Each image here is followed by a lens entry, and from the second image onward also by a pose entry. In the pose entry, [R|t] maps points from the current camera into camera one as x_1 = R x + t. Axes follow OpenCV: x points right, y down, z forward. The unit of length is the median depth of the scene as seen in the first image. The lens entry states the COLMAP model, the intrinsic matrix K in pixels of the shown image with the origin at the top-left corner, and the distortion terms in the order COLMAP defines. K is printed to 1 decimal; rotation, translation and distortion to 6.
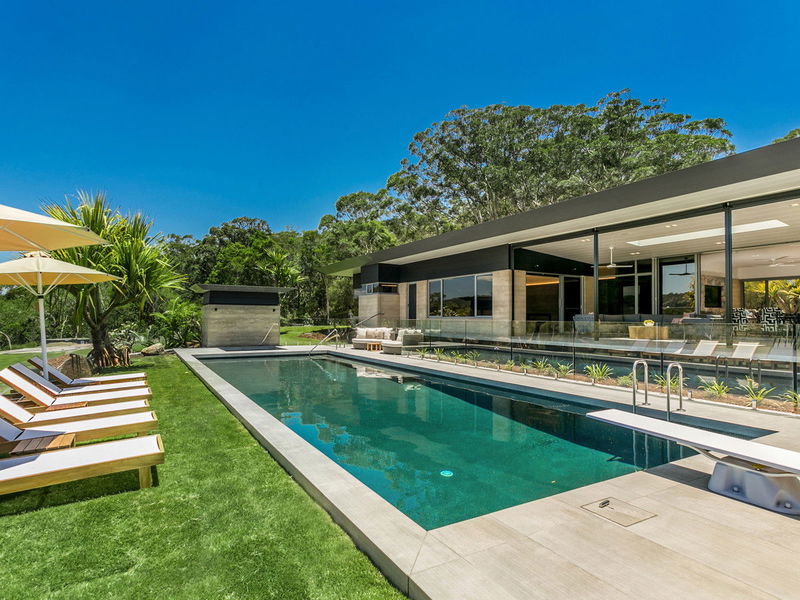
lens RADIAL K [[431.0, 0, 400.0], [0, 431.0, 300.0], [0, 0, 1]] dist [0.001396, 0.000976]
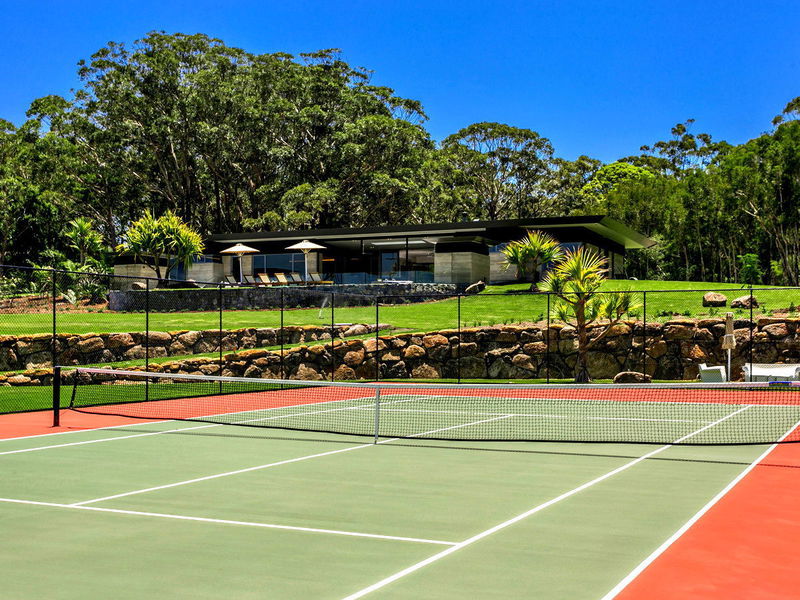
lens RADIAL K [[914.4, 0, 400.0], [0, 914.4, 300.0], [0, 0, 1]] dist [-0.000649, -0.001338]
pose [[0.819688, 0.019586, 0.572475, -1.153801], [-0.019350, 0.999792, -0.006499, 0.107684], [-0.572483, -0.005750, 0.819896, -1.665364]]
